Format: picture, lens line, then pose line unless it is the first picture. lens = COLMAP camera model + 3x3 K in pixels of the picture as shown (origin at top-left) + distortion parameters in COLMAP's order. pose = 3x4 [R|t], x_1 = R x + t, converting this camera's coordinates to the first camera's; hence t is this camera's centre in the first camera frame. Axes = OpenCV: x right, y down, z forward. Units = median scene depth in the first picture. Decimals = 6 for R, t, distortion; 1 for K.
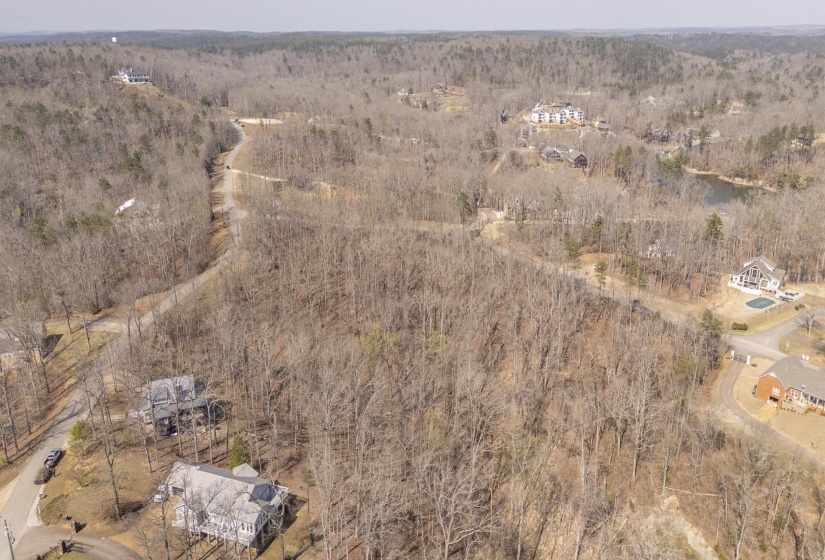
lens RADIAL K [[601.2, 0, 416.2], [0, 601.2, 280.3], [0, 0, 1]] dist [0.078318, -0.070817]
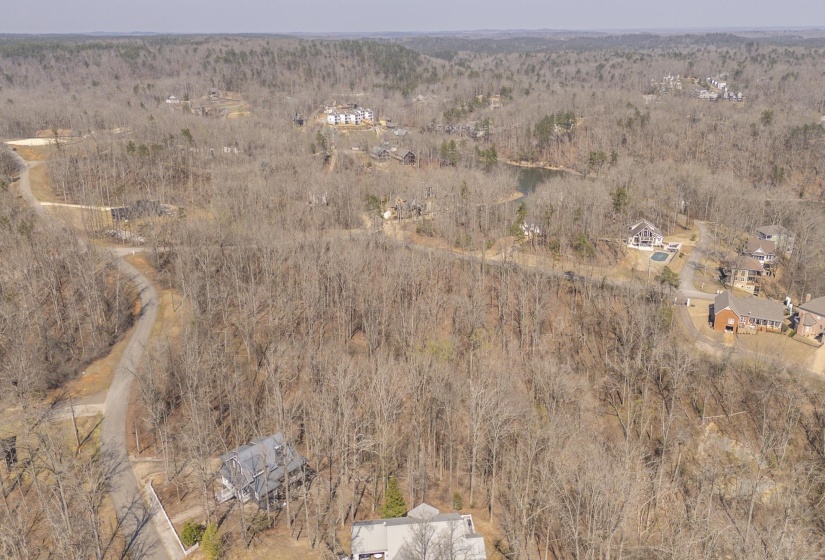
lens RADIAL K [[601.2, 0, 416.2], [0, 601.2, 280.3], [0, 0, 1]] dist [0.078318, -0.070817]
pose [[0.901914, -0.167760, 0.398006, -0.108752], [0.169645, 0.985025, 0.030760, -0.010810], [-0.397206, 0.039777, 0.916867, 0.028022]]
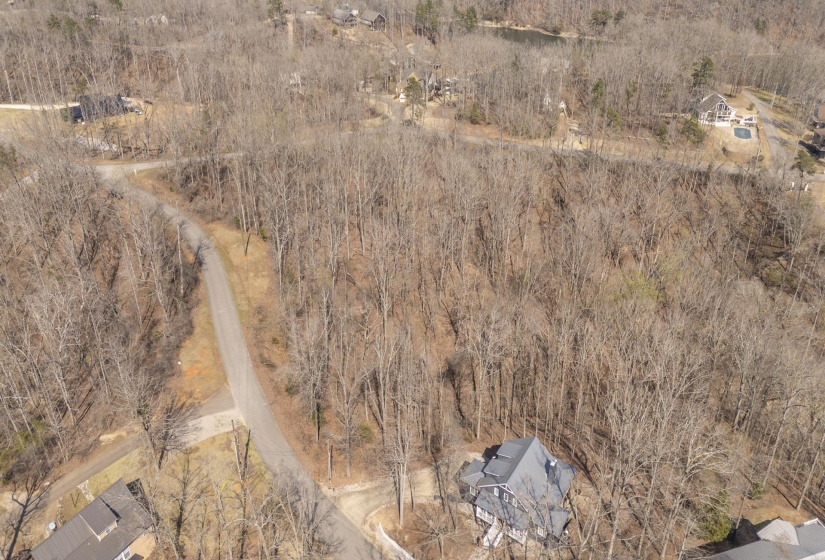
lens RADIAL K [[599.6, 0, 416.4], [0, 599.6, 243.9], [0, 0, 1]] dist [0.067824, -0.062236]
pose [[0.806357, -0.310209, 0.503546, -0.158653], [0.224889, 0.948274, 0.224054, -0.045795], [-0.547003, -0.067426, 0.834411, 0.119369]]
